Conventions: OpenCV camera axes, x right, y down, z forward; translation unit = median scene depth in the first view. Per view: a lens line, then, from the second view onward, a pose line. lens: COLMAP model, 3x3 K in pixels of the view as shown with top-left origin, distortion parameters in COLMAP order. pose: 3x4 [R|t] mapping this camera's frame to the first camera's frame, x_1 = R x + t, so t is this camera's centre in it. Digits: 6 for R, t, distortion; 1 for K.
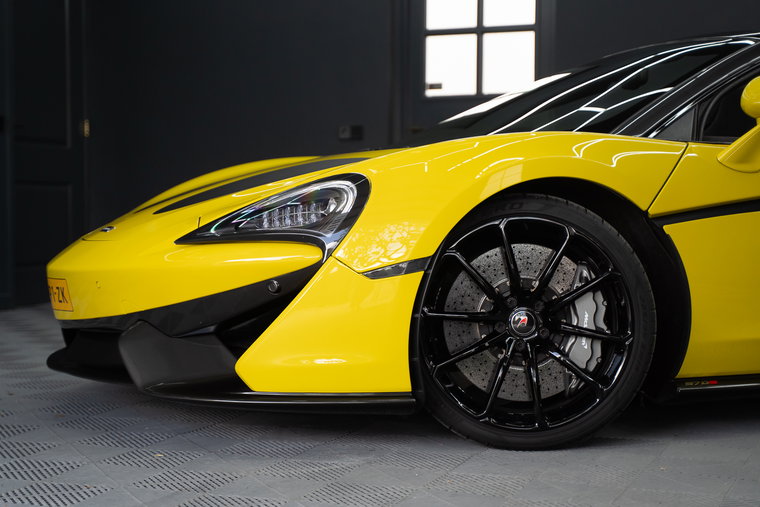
lens RADIAL K [[1308.9, 0, 380.0], [0, 1308.9, 253.5], [0, 0, 1]] dist [0.247085, 0.007577]
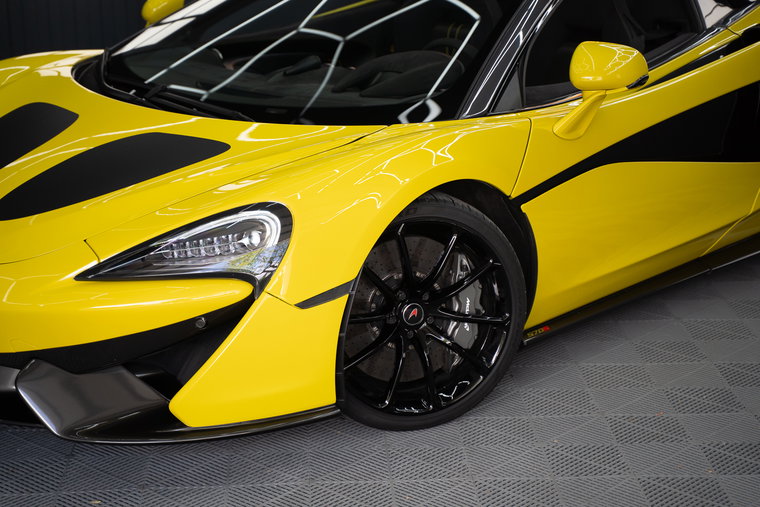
lens RADIAL K [[1622.0, 0, 380.0], [0, 1622.0, 253.5], [0, 0, 1]] dist [0.280436, -0.148144]
pose [[0.908076, -0.118268, 0.401758, -0.432164], [0.016948, 0.968890, 0.246912, -0.316515], [-0.418461, -0.217406, 0.881830, -0.125760]]
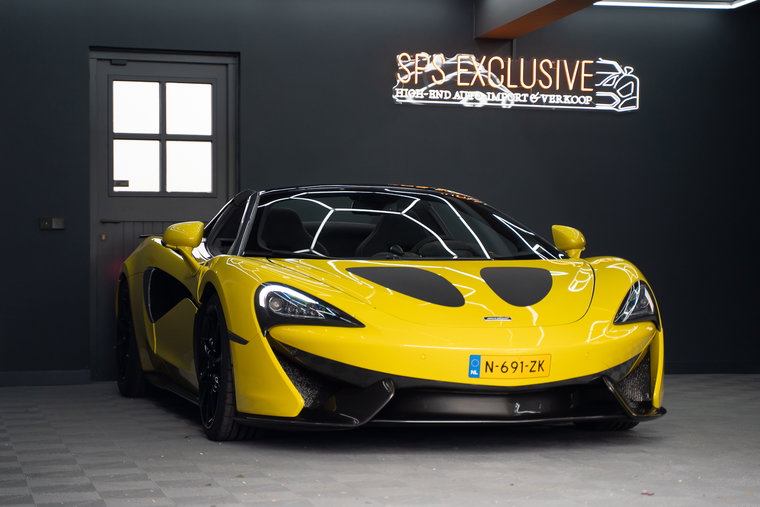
lens RADIAL K [[1622.0, 0, 380.0], [0, 1622.0, 253.5], [0, 0, 1]] dist [0.280436, -0.148144]
pose [[0.814240, 0.002928, 0.580520, -1.407953], [0.024728, 0.998905, -0.039721, -0.014799], [-0.580001, 0.046698, 0.813276, -0.624278]]
